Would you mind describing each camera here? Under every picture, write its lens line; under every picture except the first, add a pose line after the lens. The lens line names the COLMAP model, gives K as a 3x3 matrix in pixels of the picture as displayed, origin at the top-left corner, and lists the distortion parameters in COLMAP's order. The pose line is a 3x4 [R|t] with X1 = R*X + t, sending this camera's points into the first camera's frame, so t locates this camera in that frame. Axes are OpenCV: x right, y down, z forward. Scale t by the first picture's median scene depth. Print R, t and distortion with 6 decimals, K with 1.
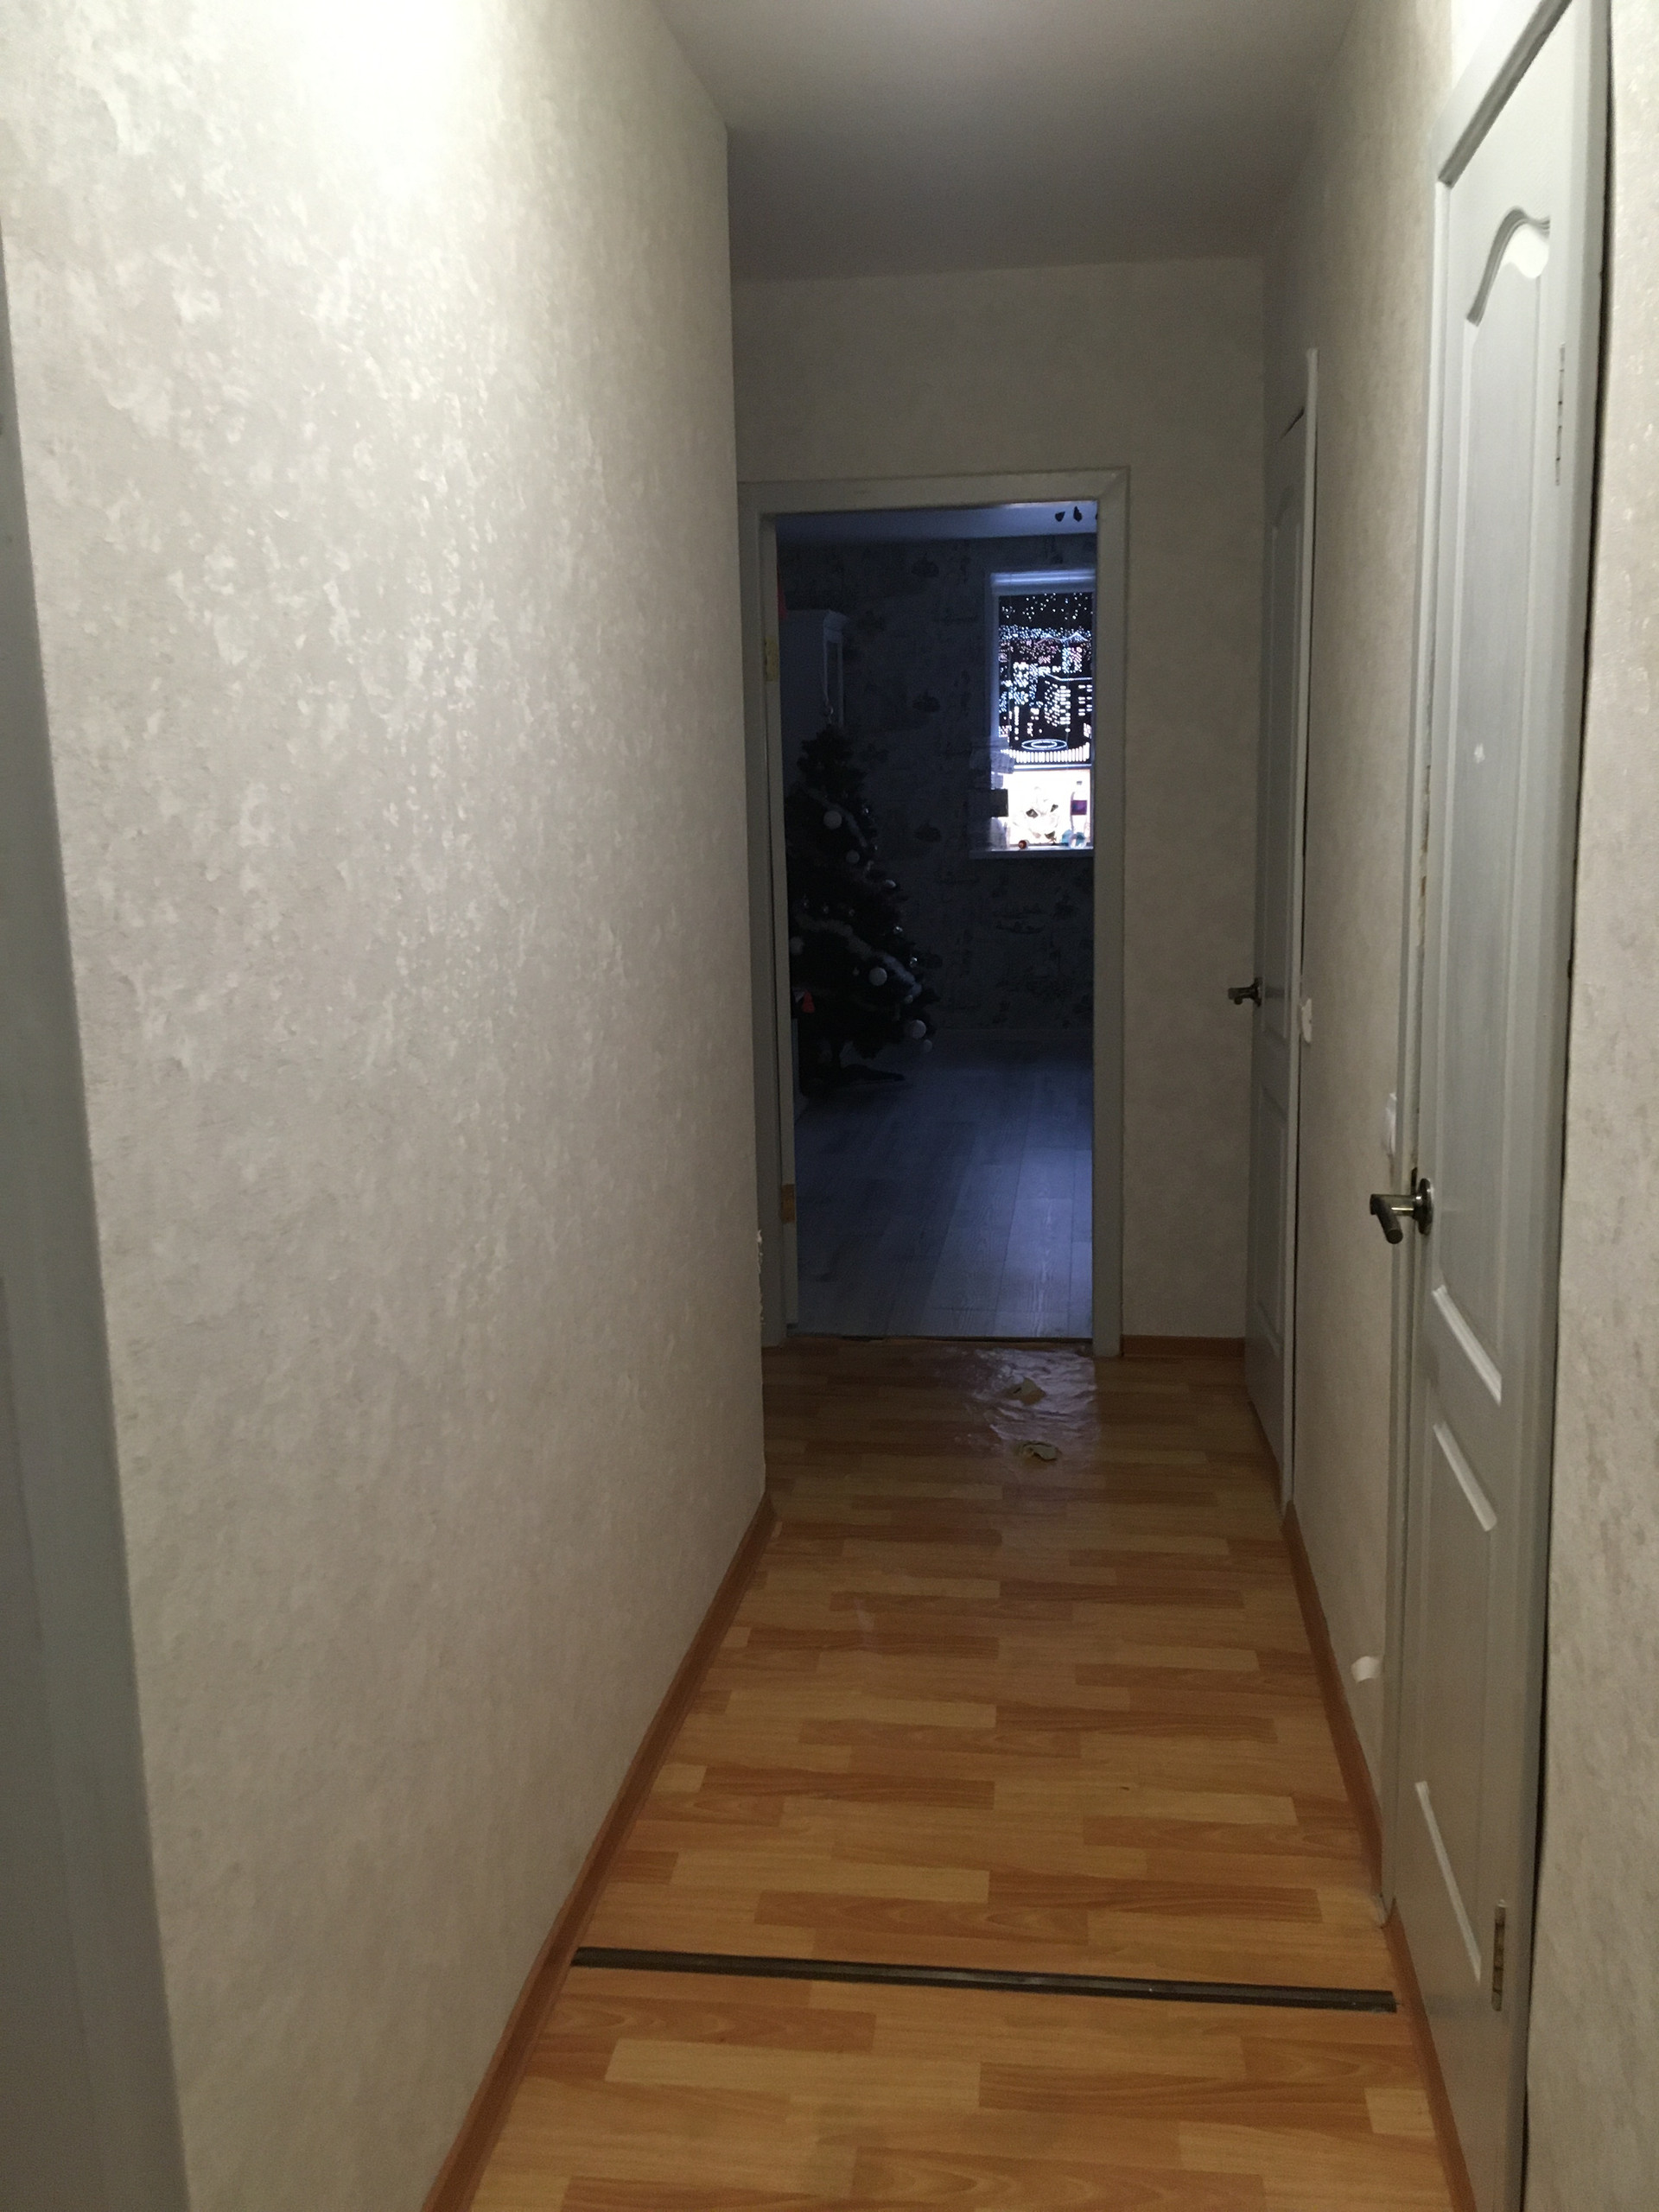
lens RADIAL K [[1878.7, 0, 829.5], [0, 1878.7, 1106.0], [0, 0, 1]] dist [0.056879, -0.008405]
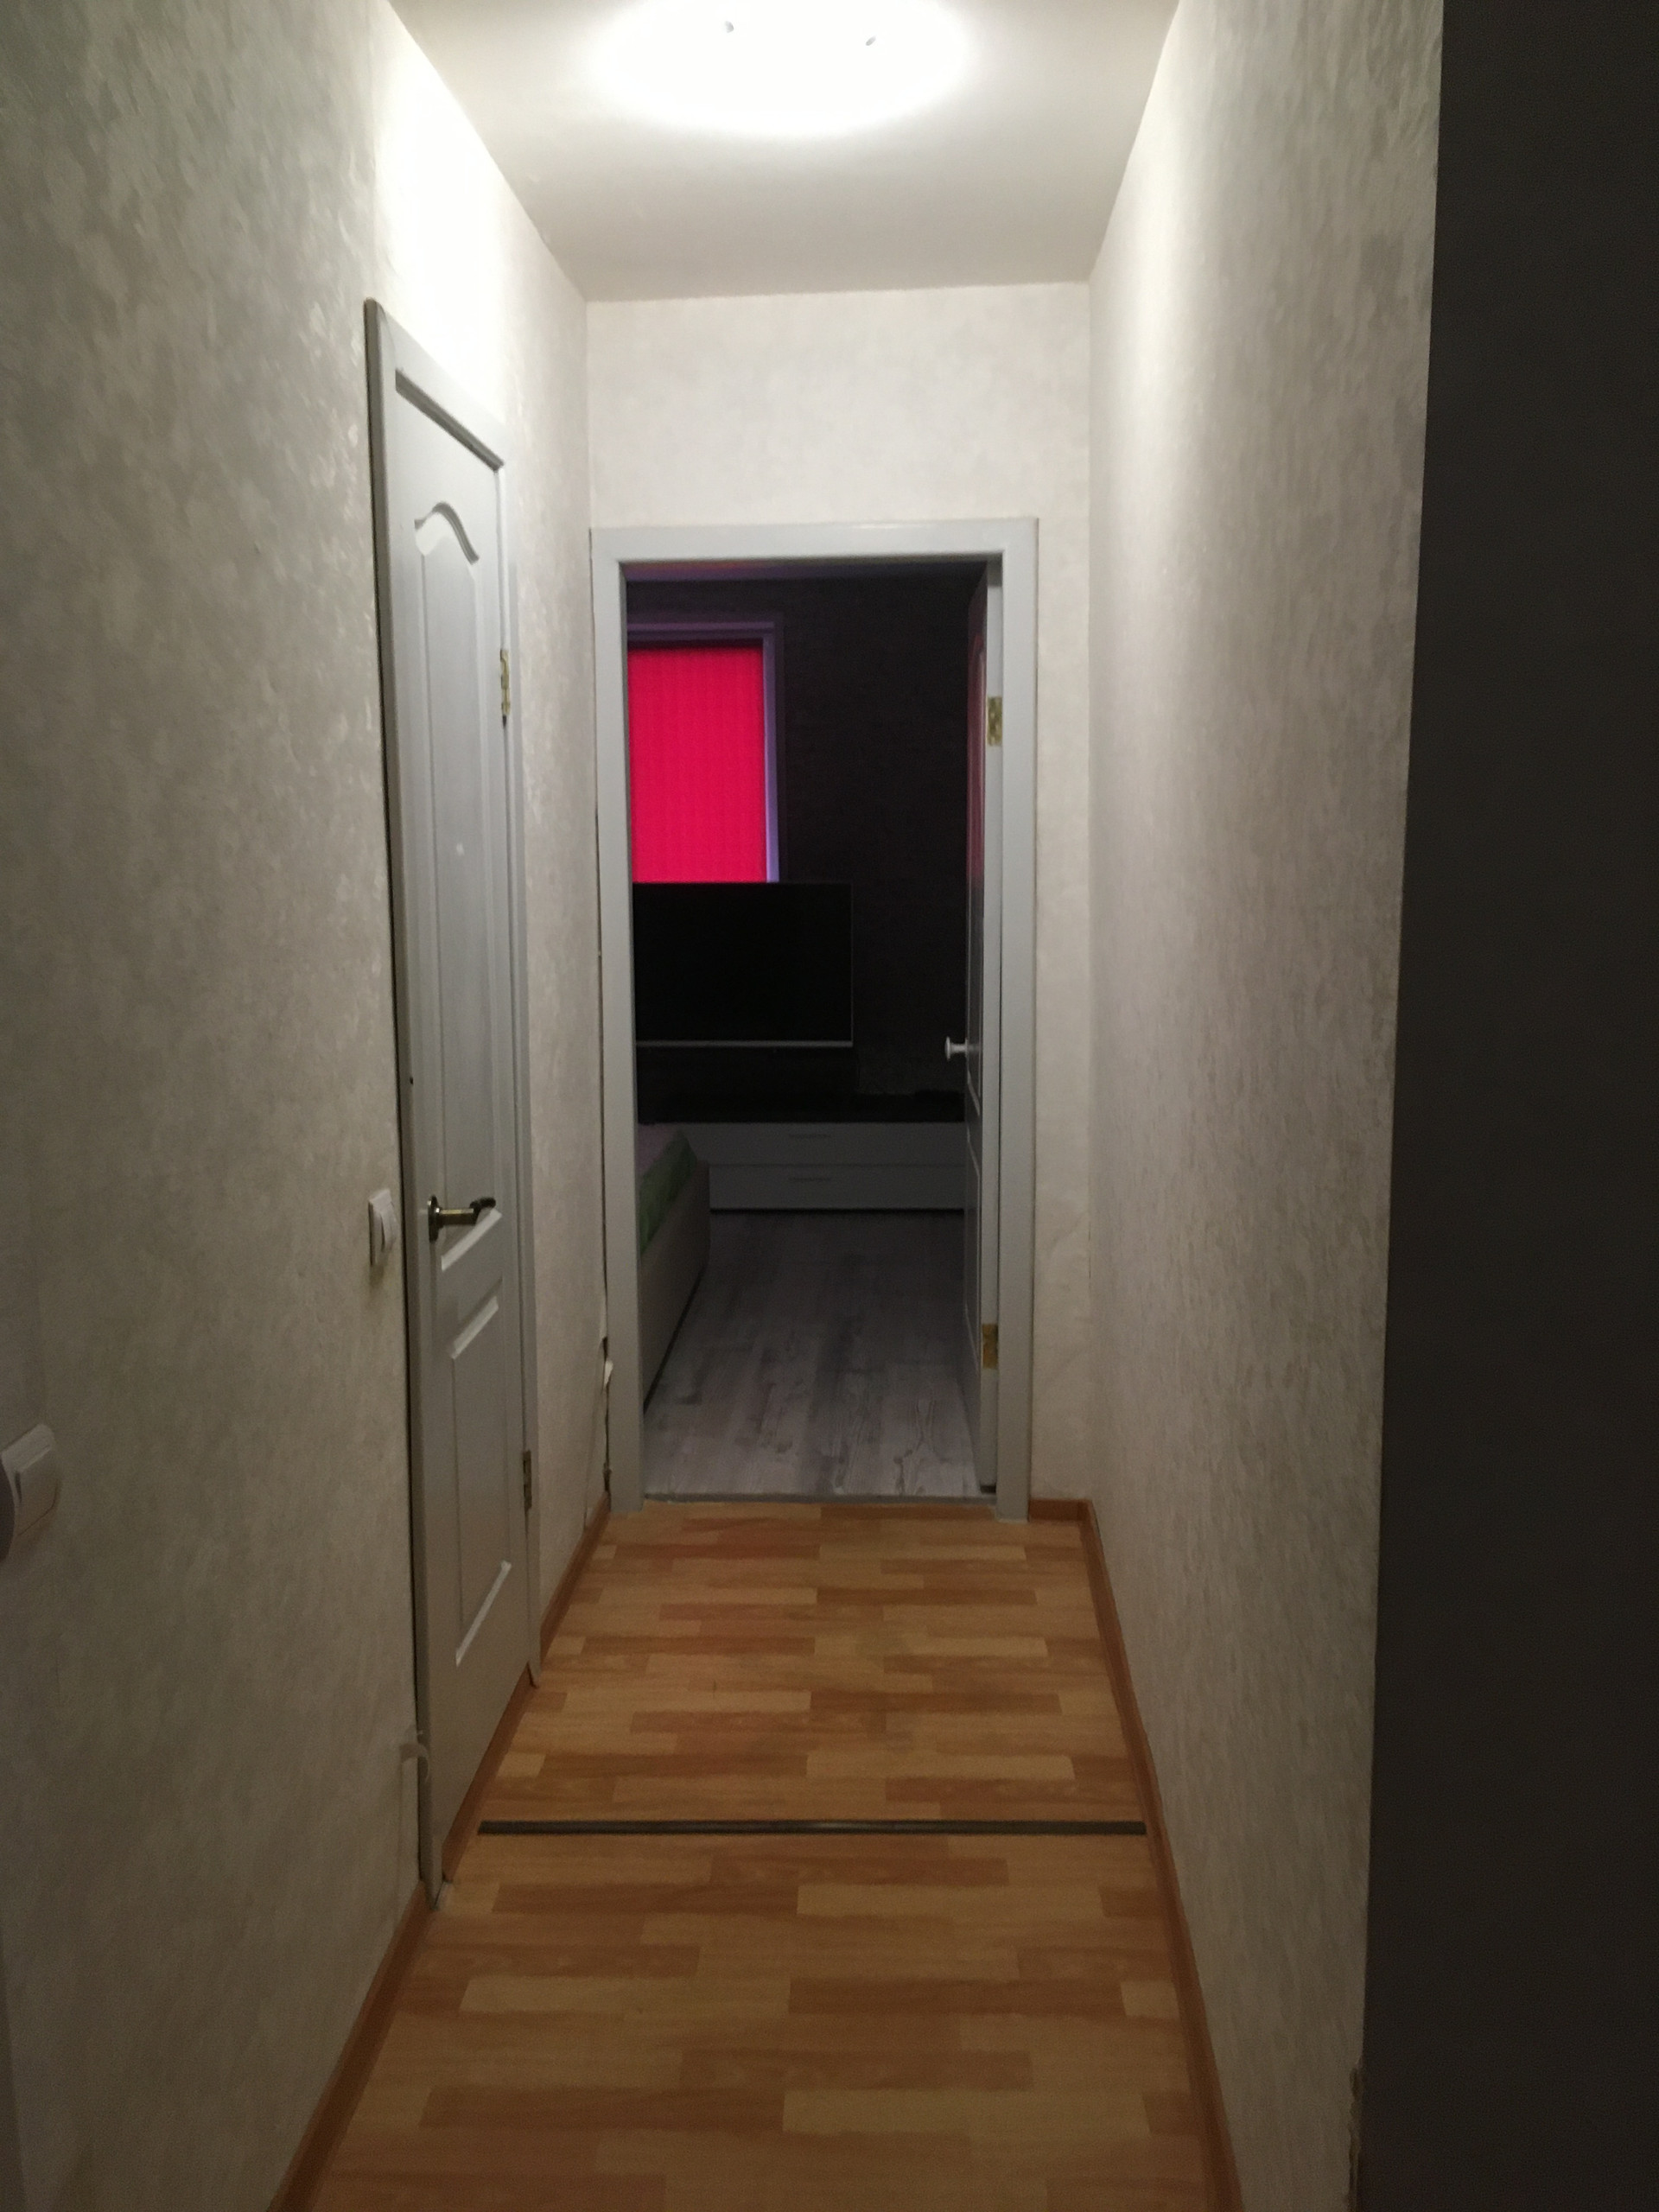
lens RADIAL K [[1878.7, 0, 829.5], [0, 1878.7, 1106.0], [0, 0, 1]] dist [0.056879, -0.008405]
pose [[-0.995463, 0.046172, -0.083198, 0.148973], [0.015771, 0.942346, 0.334269, -0.402392], [0.093835, 0.331441, -0.938798, 2.057030]]
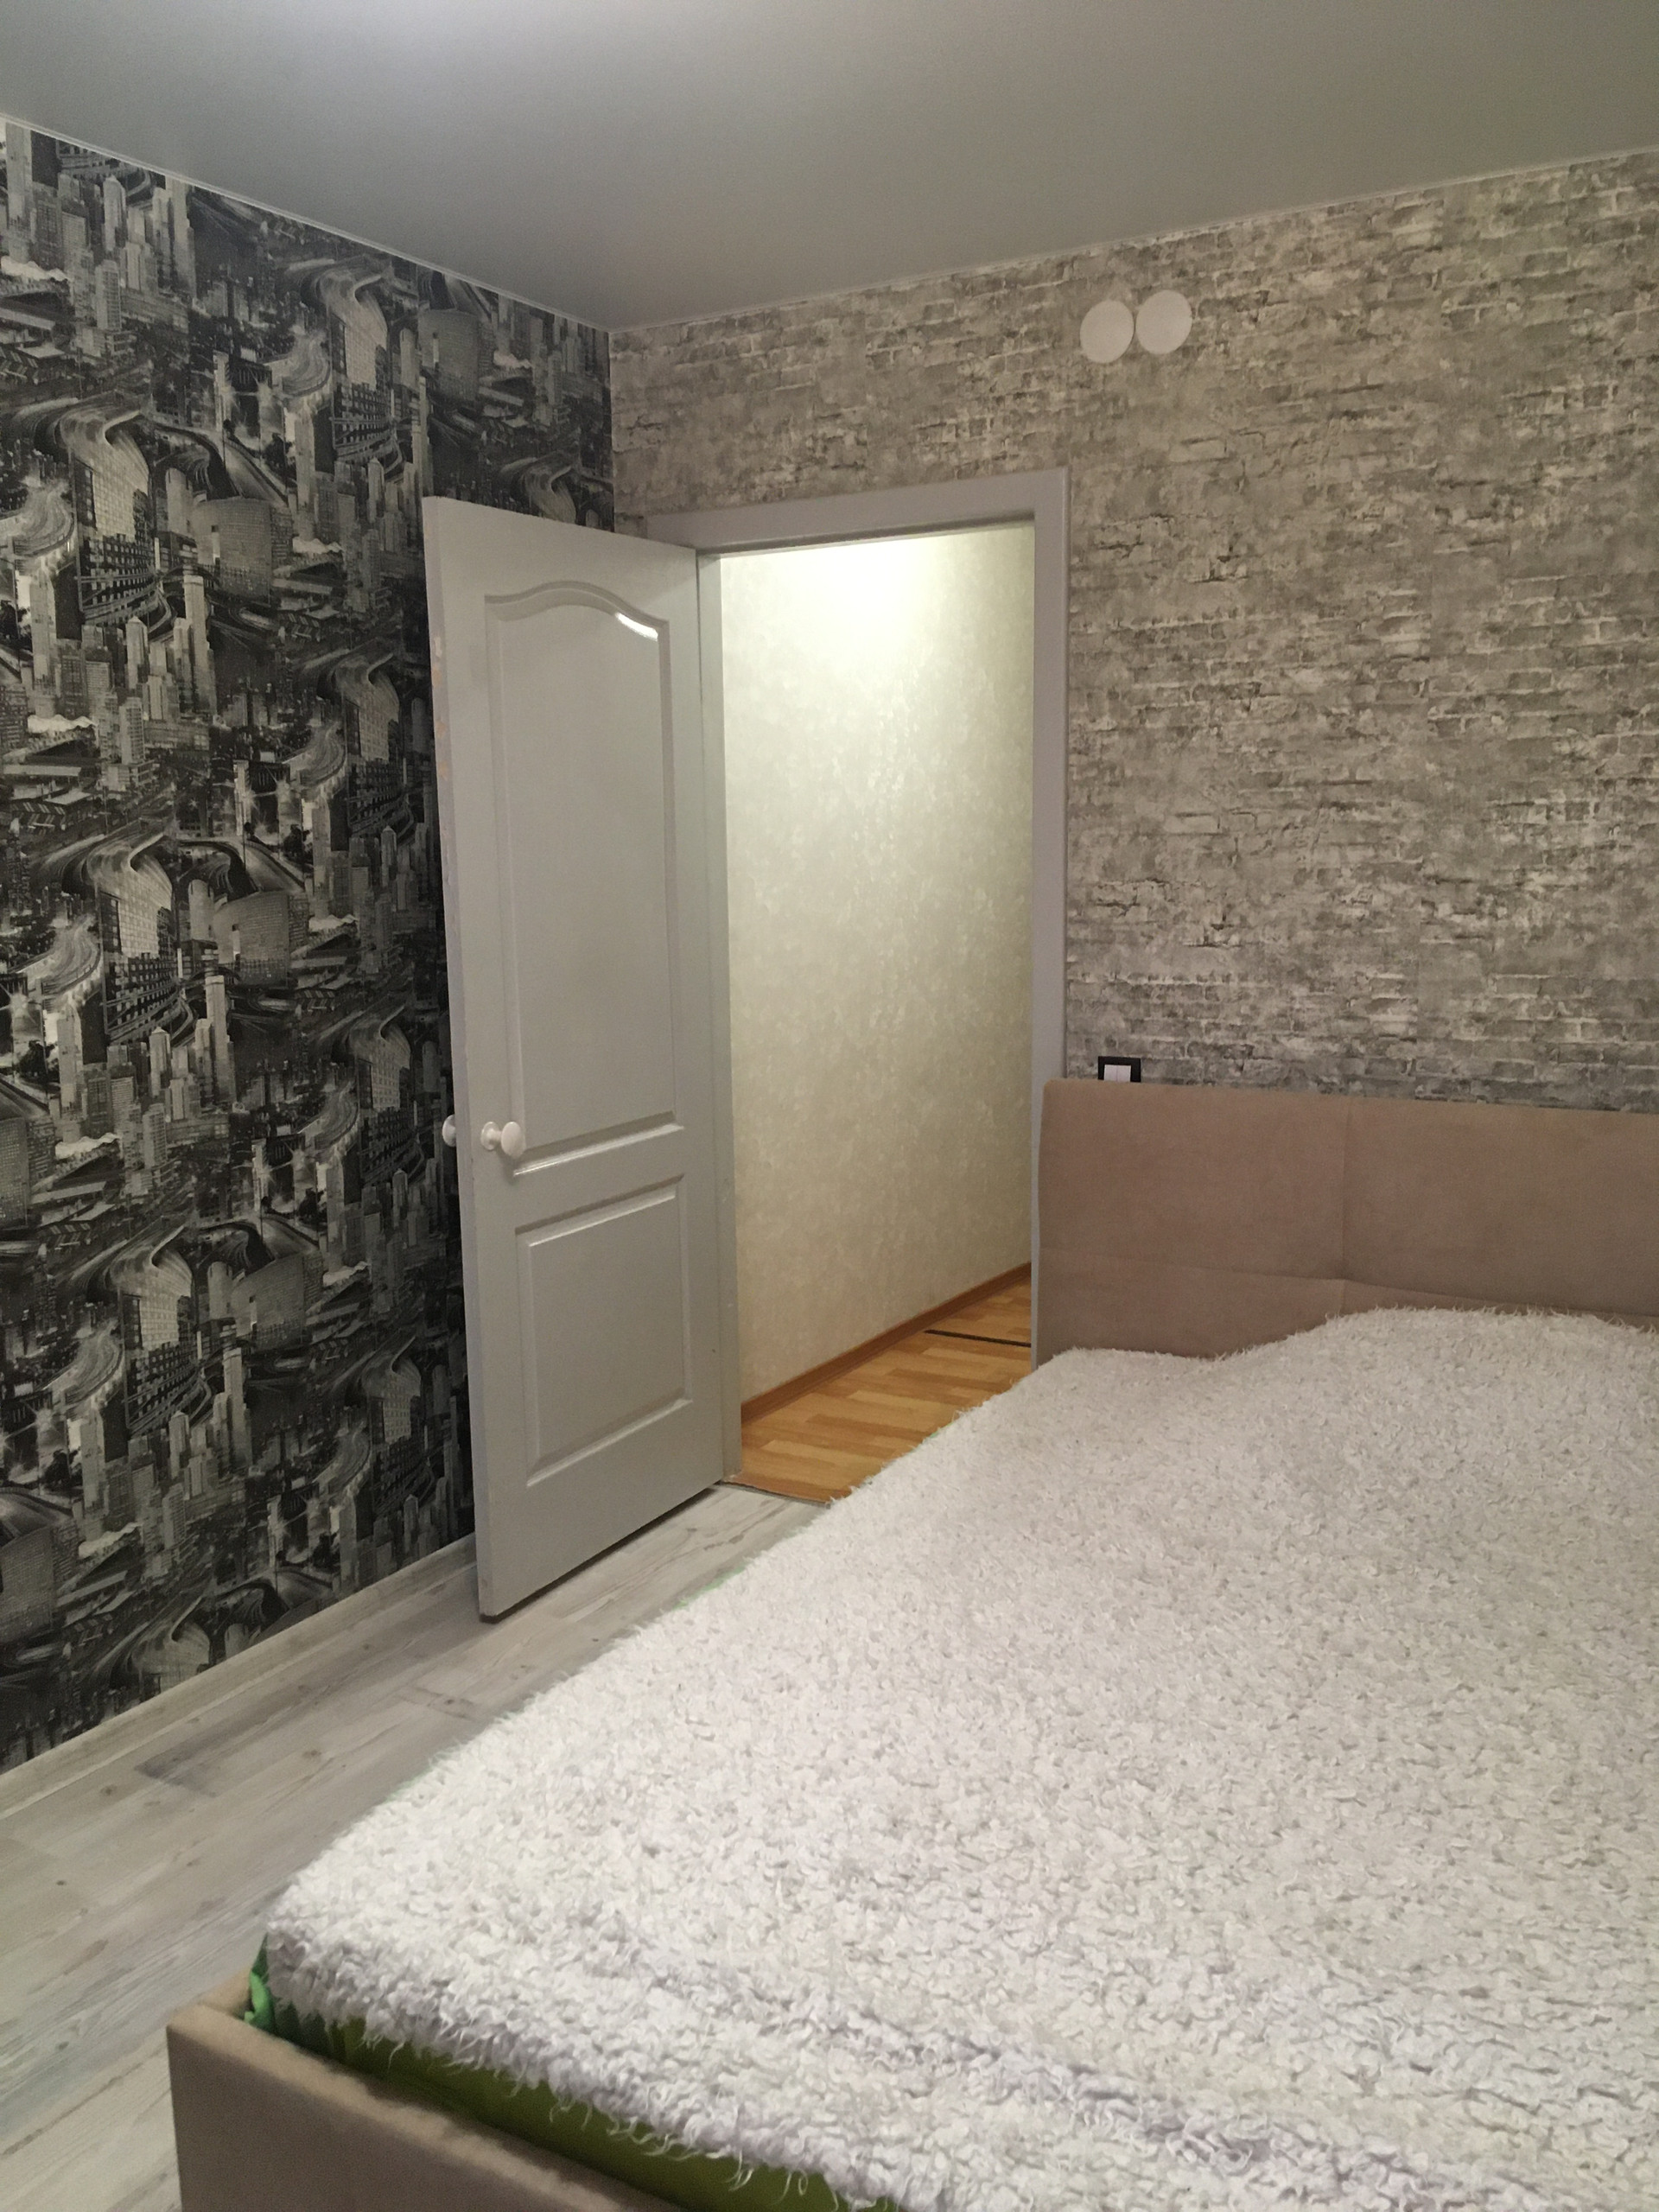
lens RADIAL K [[1878.7, 0, 829.5], [0, 1878.7, 1106.0], [0, 0, 1]] dist [0.056879, -0.008405]
pose [[0.924674, 0.070285, -0.374215, 0.632837], [-0.078719, 0.996870, -0.007279, 0.211198], [0.372532, 0.036188, 0.927313, -1.249843]]
